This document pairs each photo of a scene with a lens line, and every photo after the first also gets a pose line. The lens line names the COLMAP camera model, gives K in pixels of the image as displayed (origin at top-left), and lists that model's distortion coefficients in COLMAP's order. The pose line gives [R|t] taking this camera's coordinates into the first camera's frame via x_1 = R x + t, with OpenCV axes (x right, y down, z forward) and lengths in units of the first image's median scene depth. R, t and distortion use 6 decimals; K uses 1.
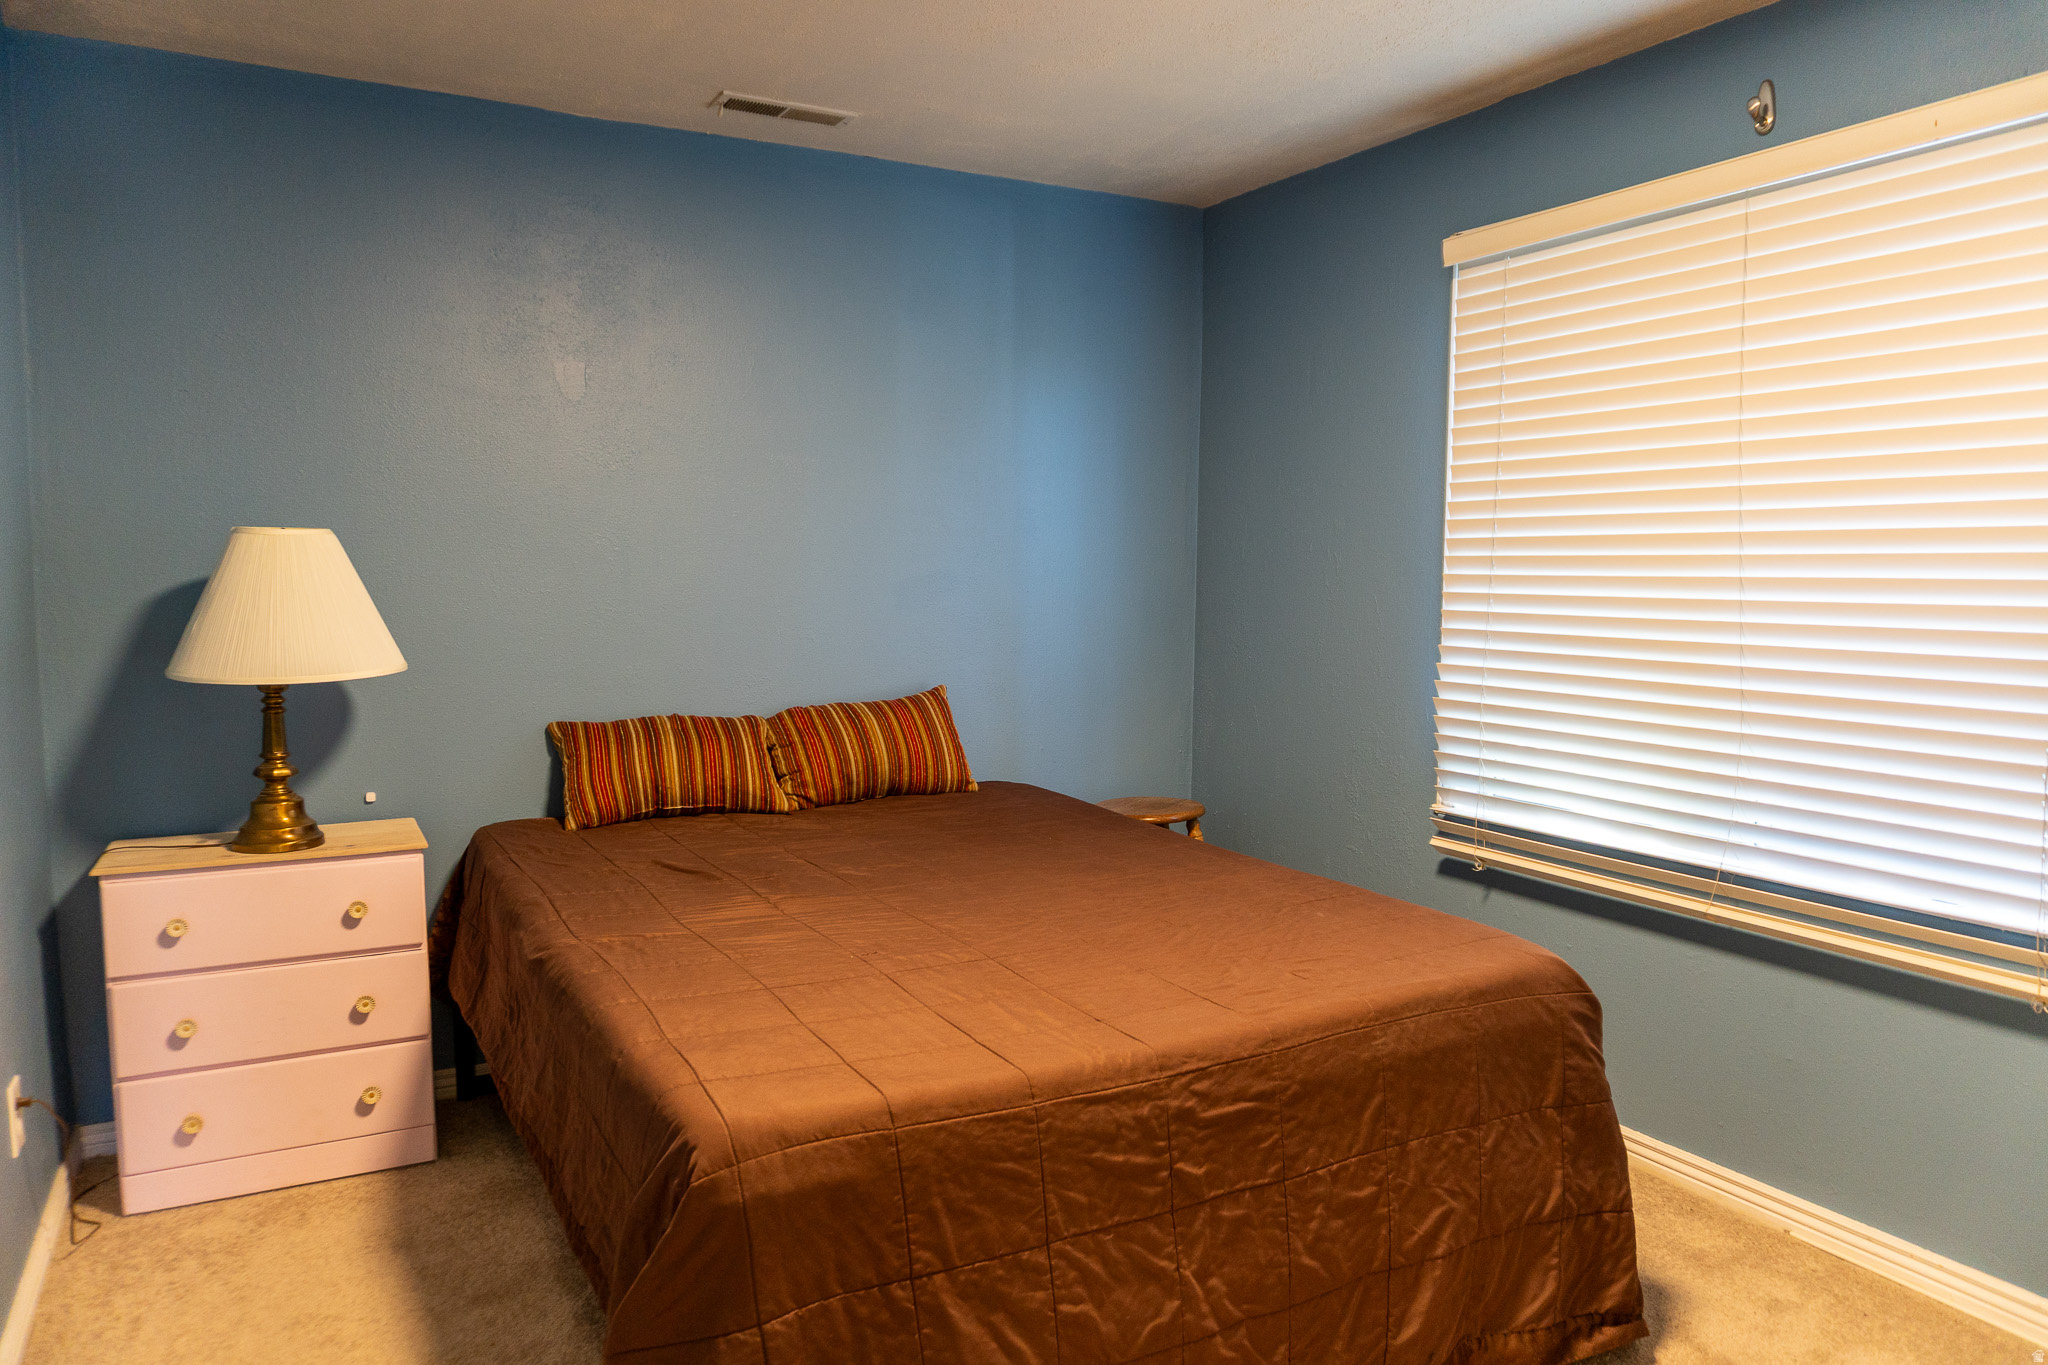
lens RADIAL K [[1367.0, 0, 1026.8], [0, 1367.0, 683.1], [0, 0, 1]] dist [-0.024744, -0.001301]
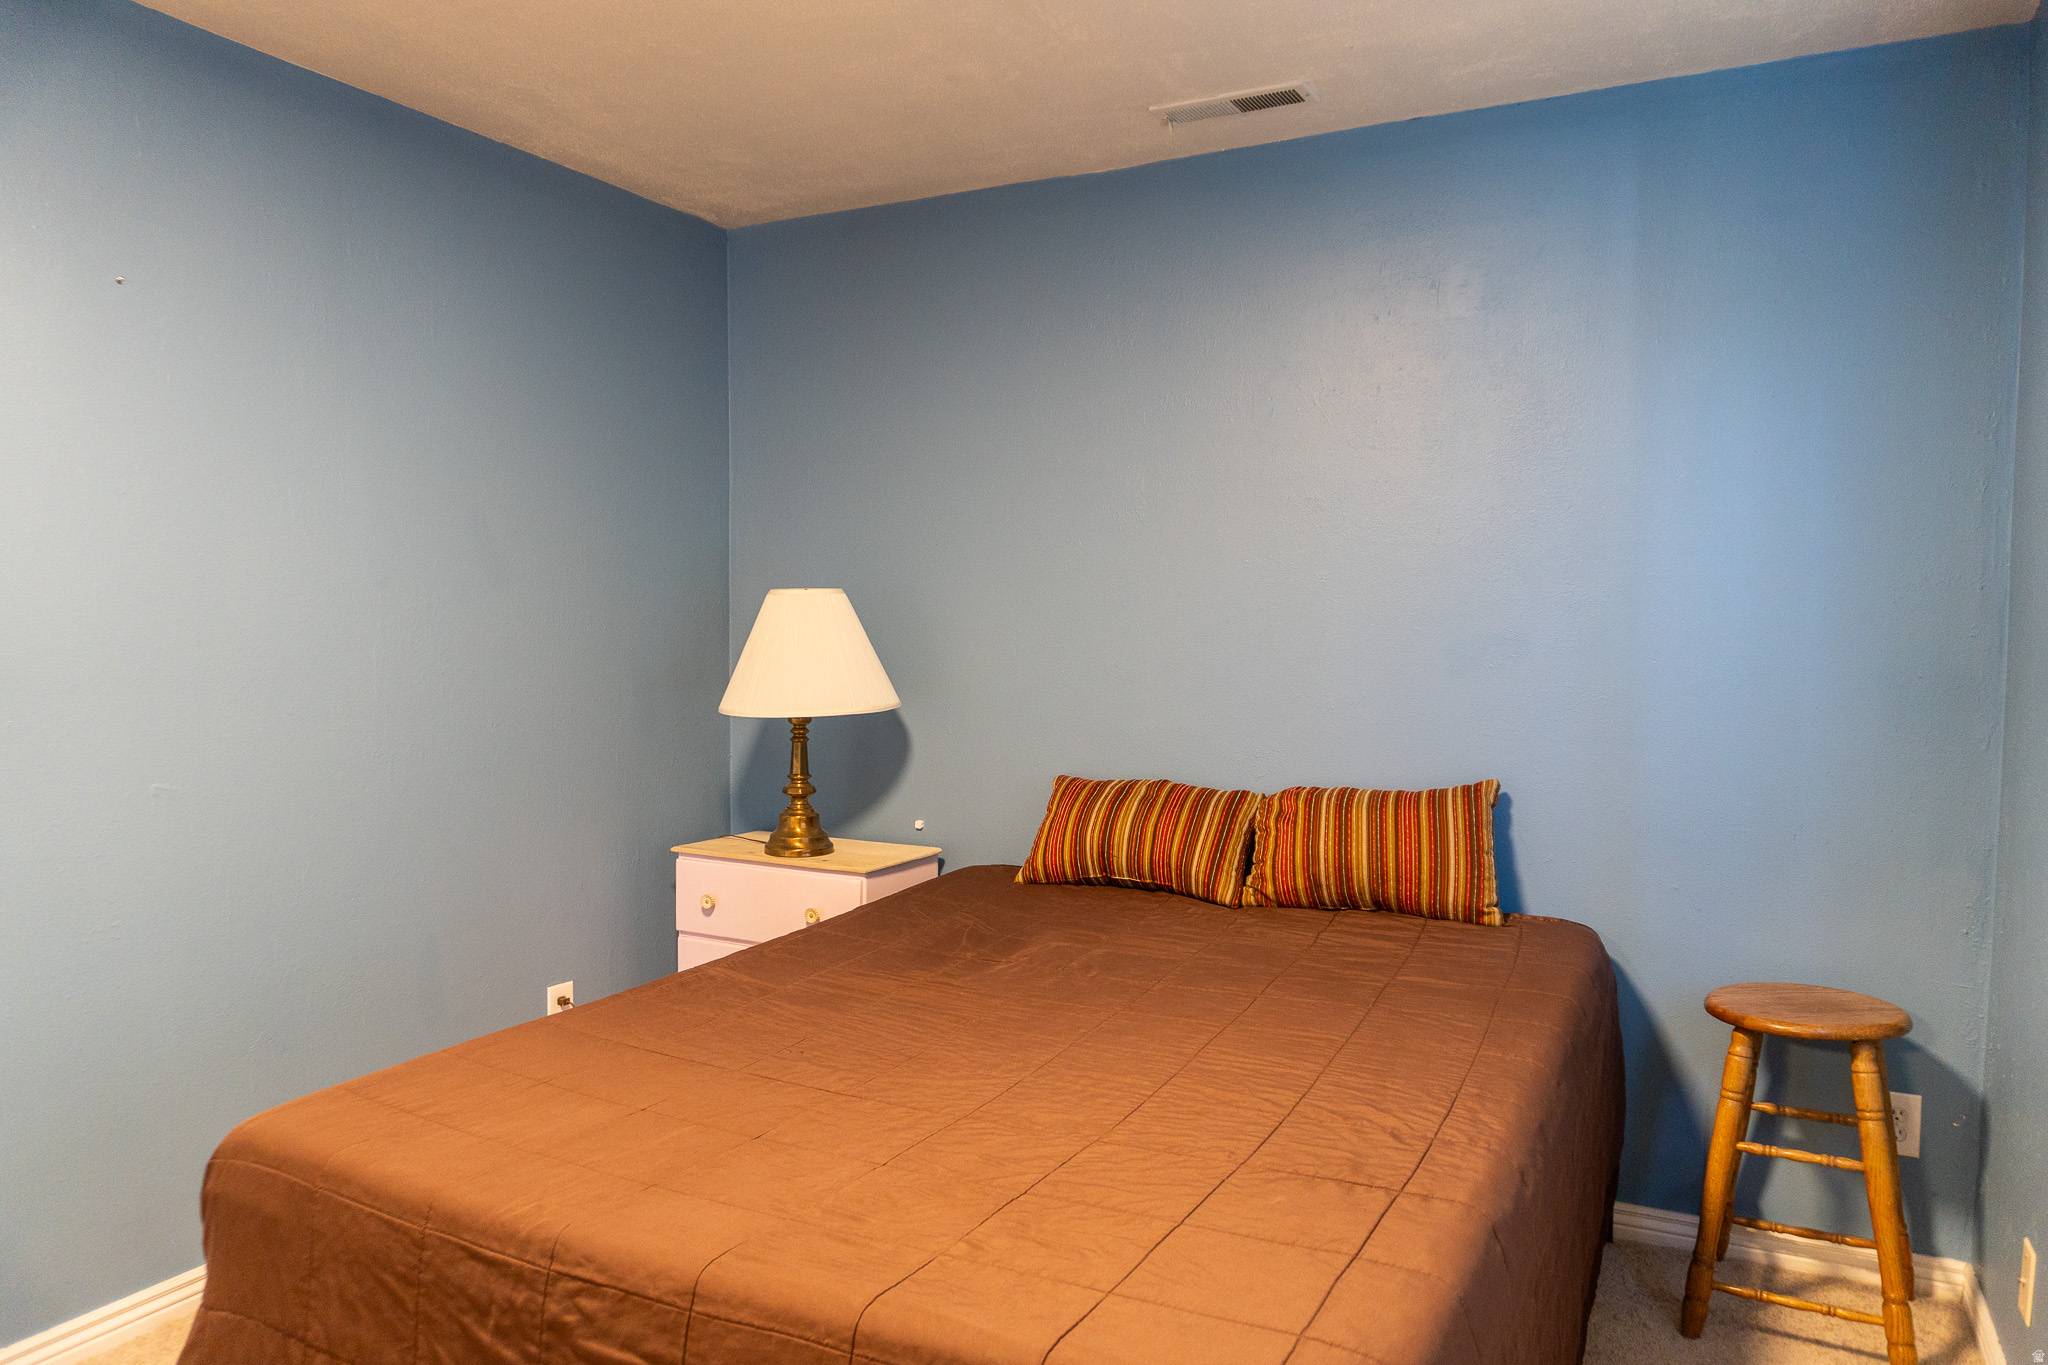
lens RADIAL K [[1367.0, 0, 1031.9], [0, 1367.0, 678.2], [0, 0, 1]] dist [-0.024744, -0.001301]
pose [[0.549962, 0.037089, -0.834366, 0.535386], [-0.072380, 0.997371, -0.003373, -0.042153], [0.832047, 0.062246, 0.551201, 0.463361]]
